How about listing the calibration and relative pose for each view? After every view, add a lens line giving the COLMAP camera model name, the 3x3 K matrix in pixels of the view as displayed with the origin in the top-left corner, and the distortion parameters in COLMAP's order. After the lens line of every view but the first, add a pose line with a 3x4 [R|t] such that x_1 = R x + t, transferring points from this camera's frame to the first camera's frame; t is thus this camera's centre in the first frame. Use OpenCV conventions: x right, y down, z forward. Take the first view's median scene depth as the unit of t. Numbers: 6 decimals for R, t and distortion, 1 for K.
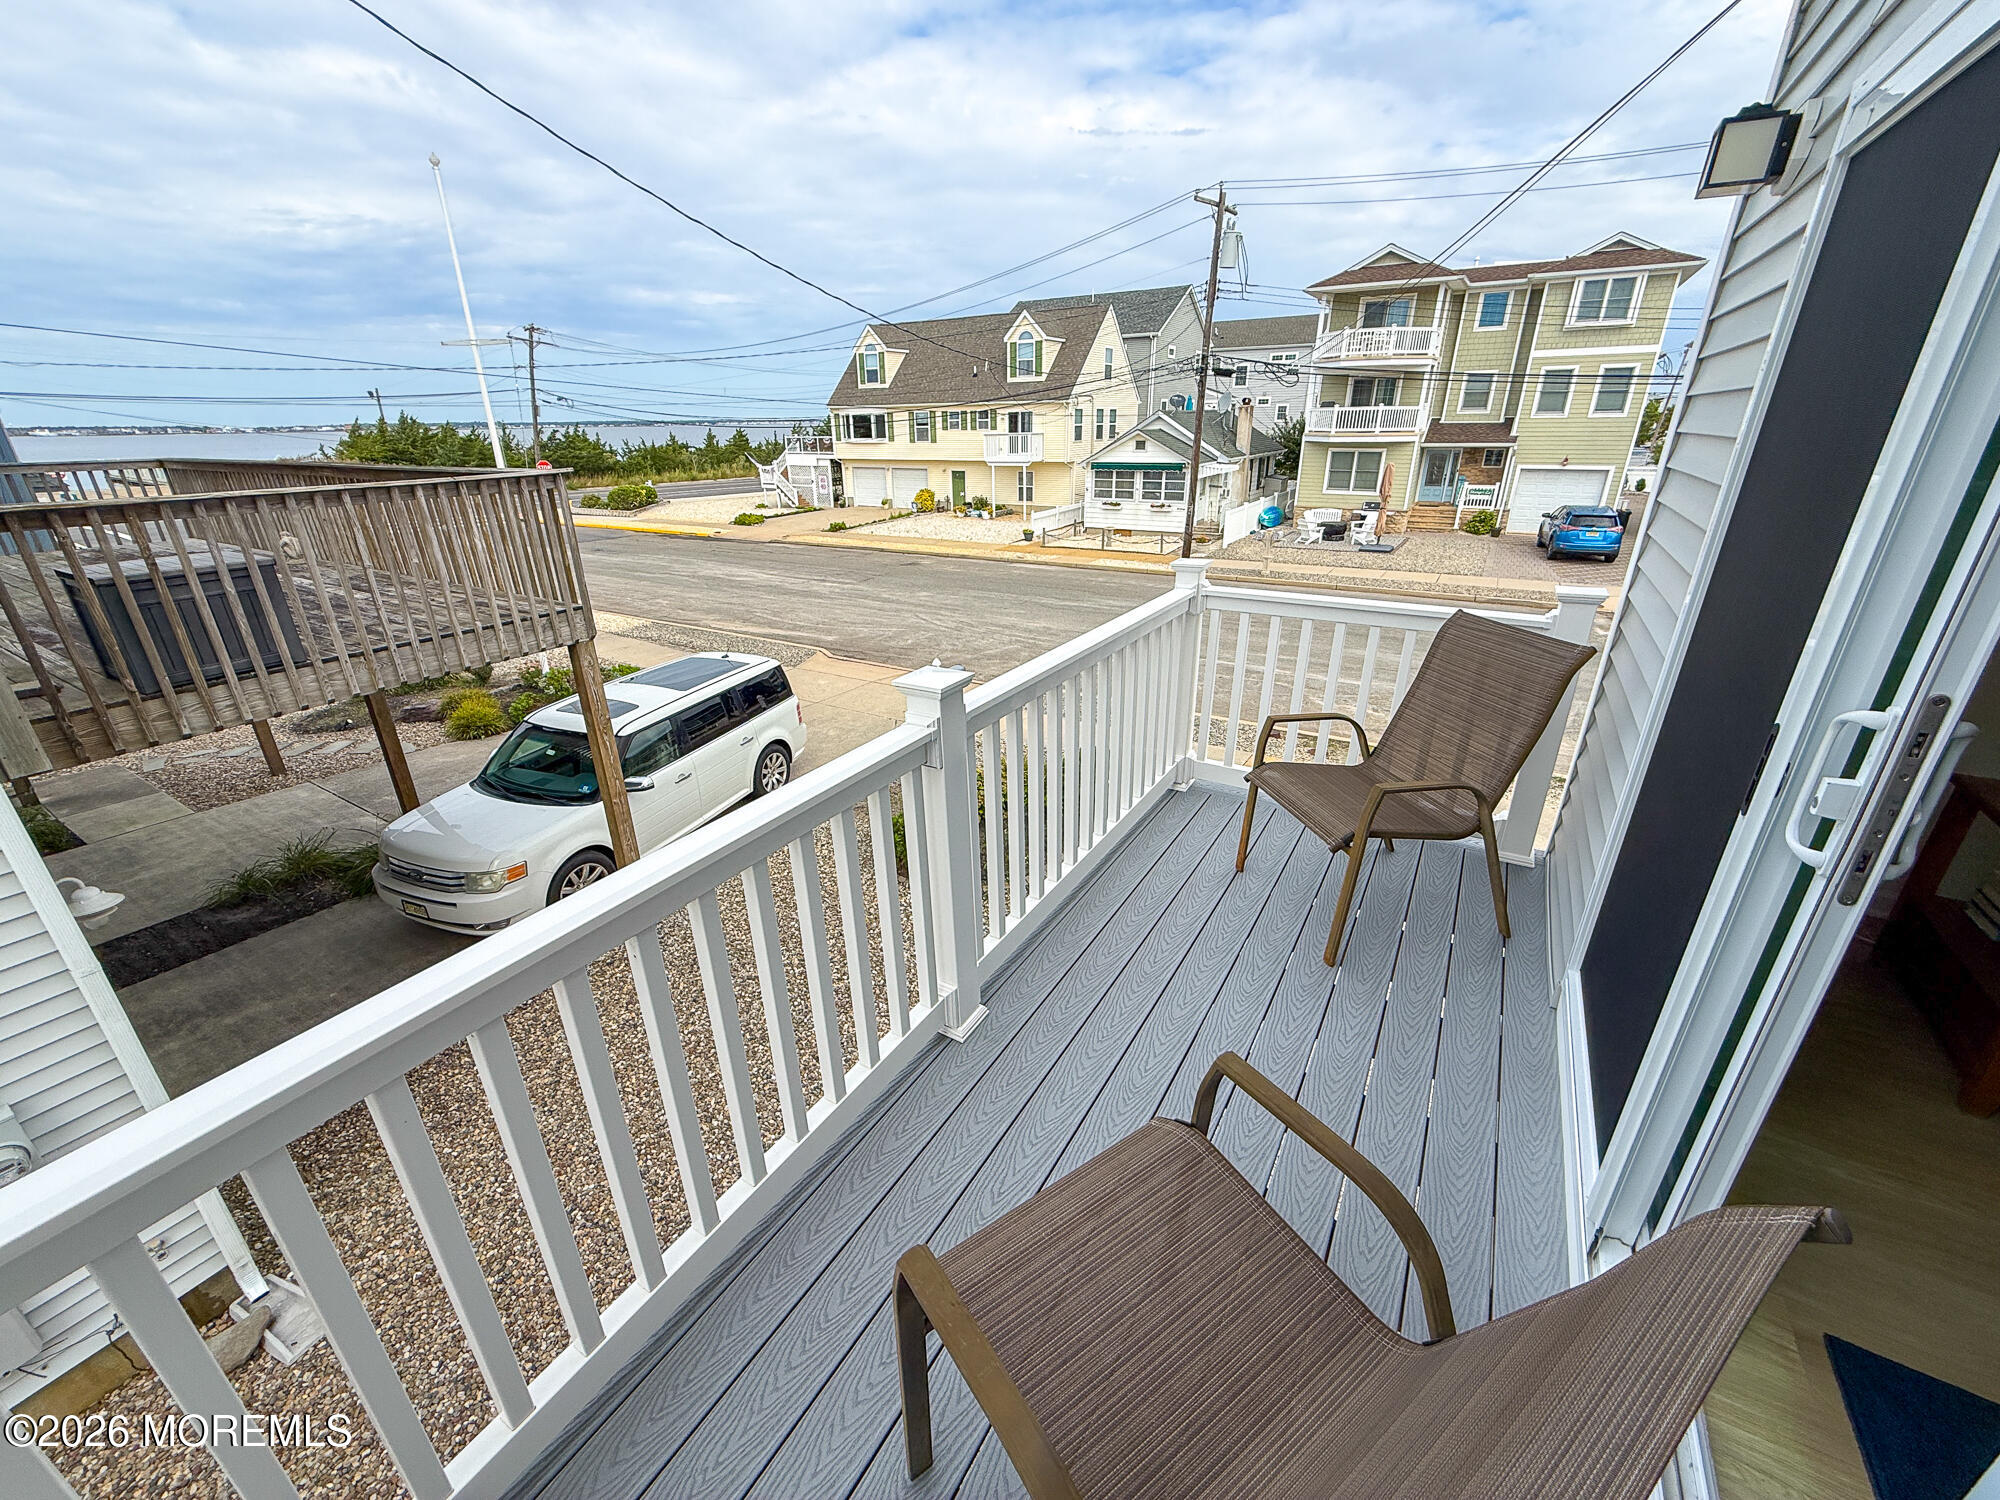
lens RADIAL K [[791.7, 0, 1000.7], [0, 791.7, 743.5], [0, 0, 1]] dist [0.001791, 0.000119]
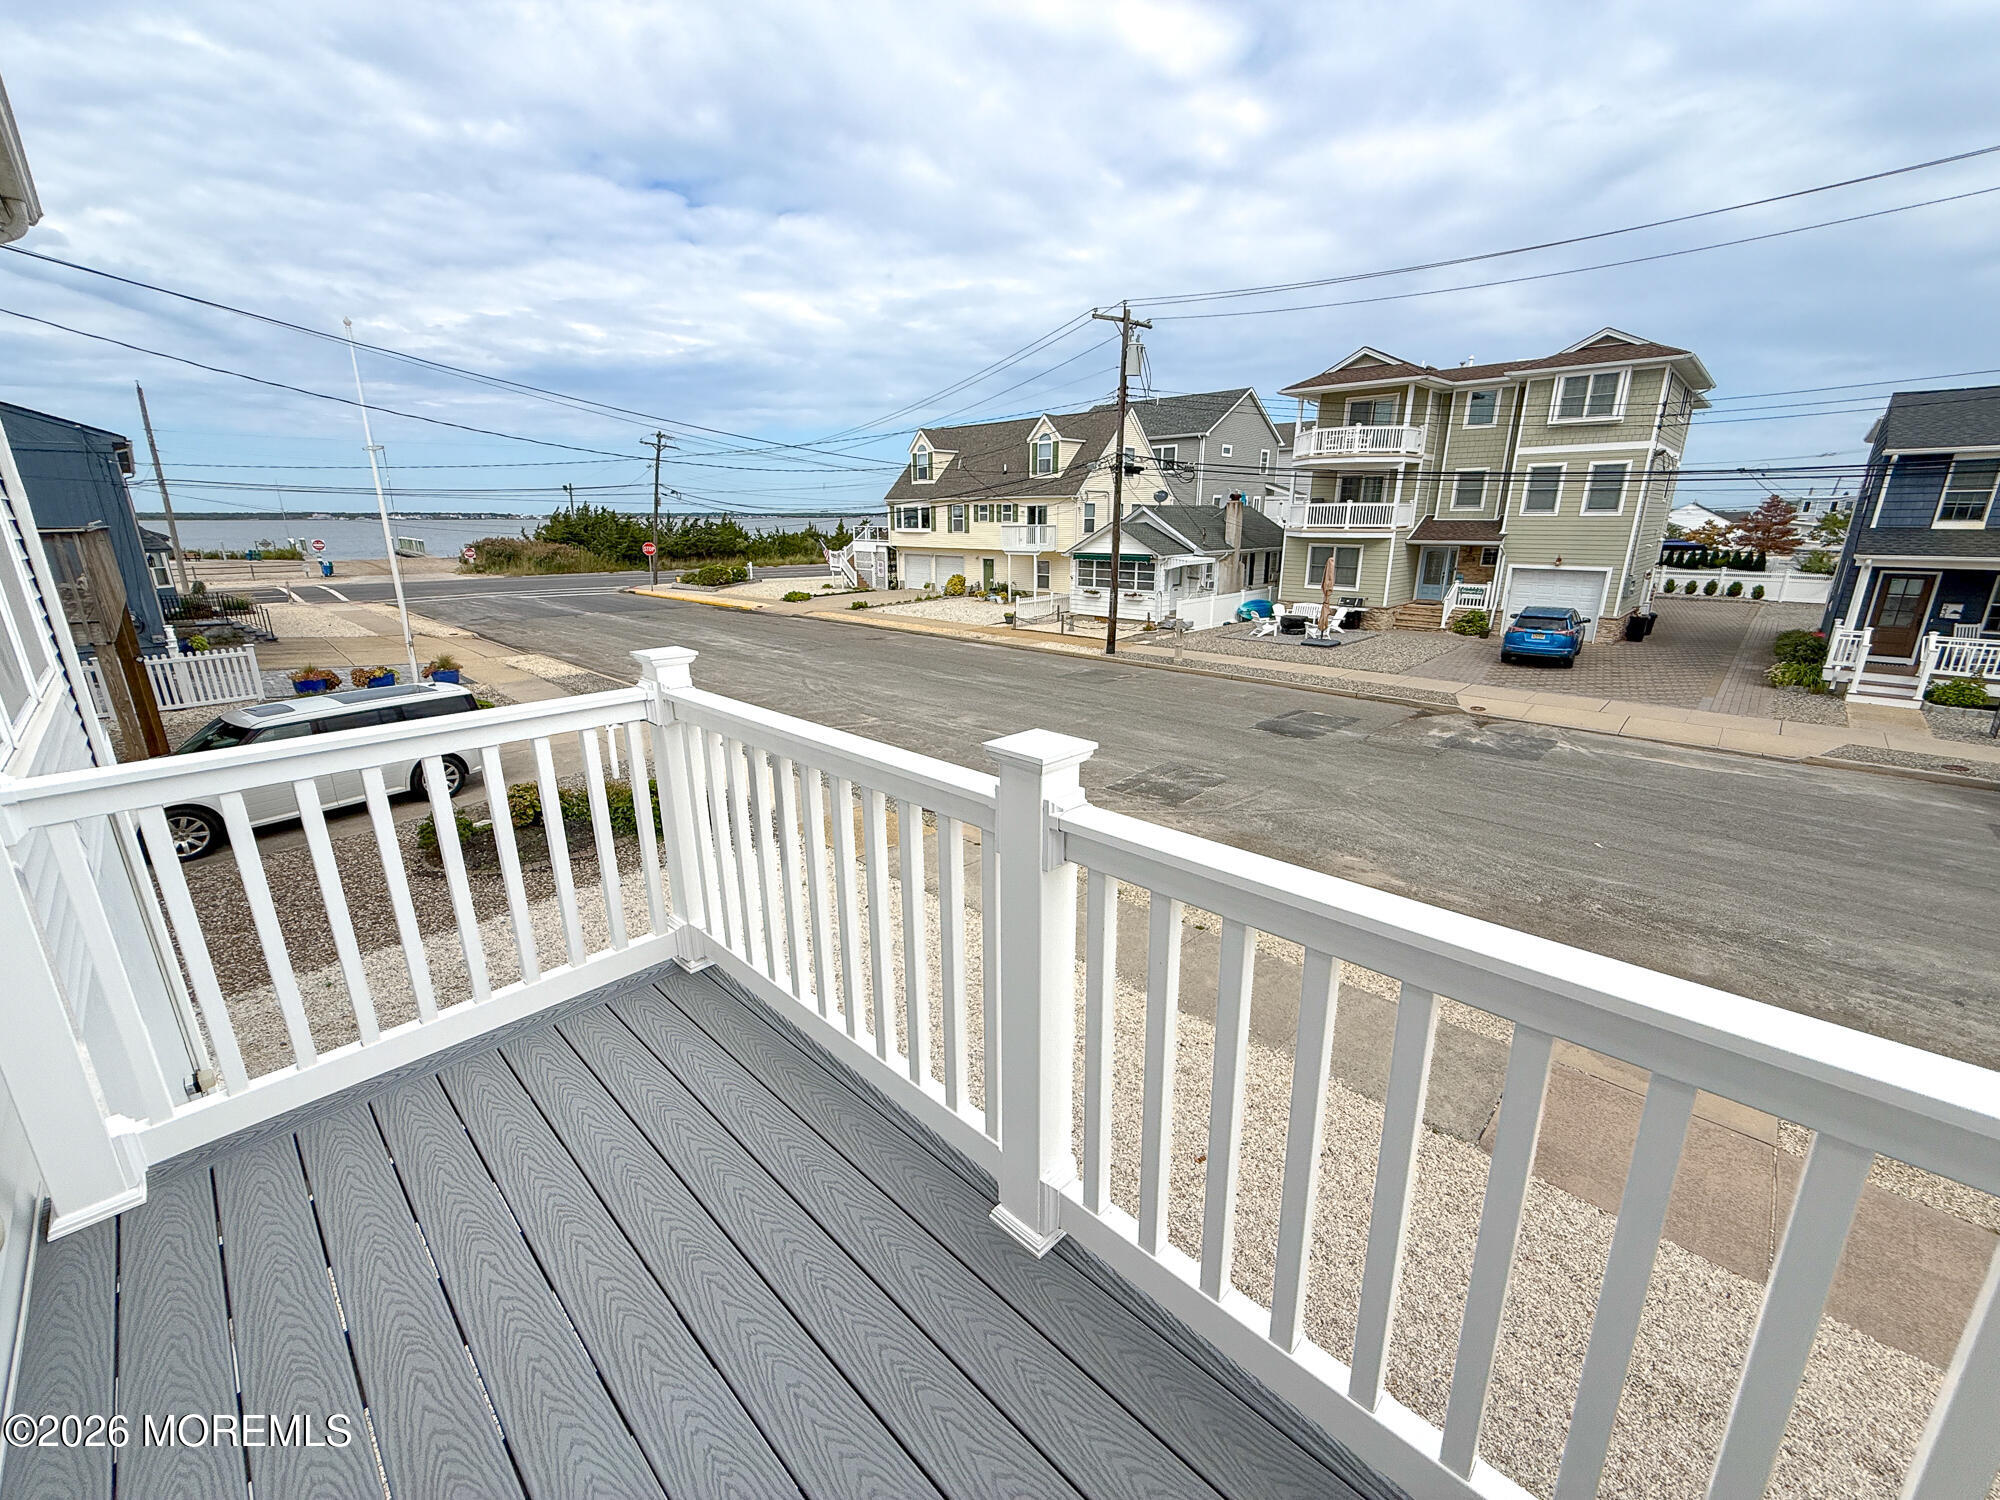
lens RADIAL K [[796.0, 0, 992.0], [0, 796.0, 749.5], [0, 0, 1]] dist [0.000582, -0.000017]
pose [[0.975958, 0.071454, -0.205911, 0.240012], [-0.091911, 0.991550, -0.091551, 0.008582], [0.197629, 0.108276, 0.974279, -0.016419]]
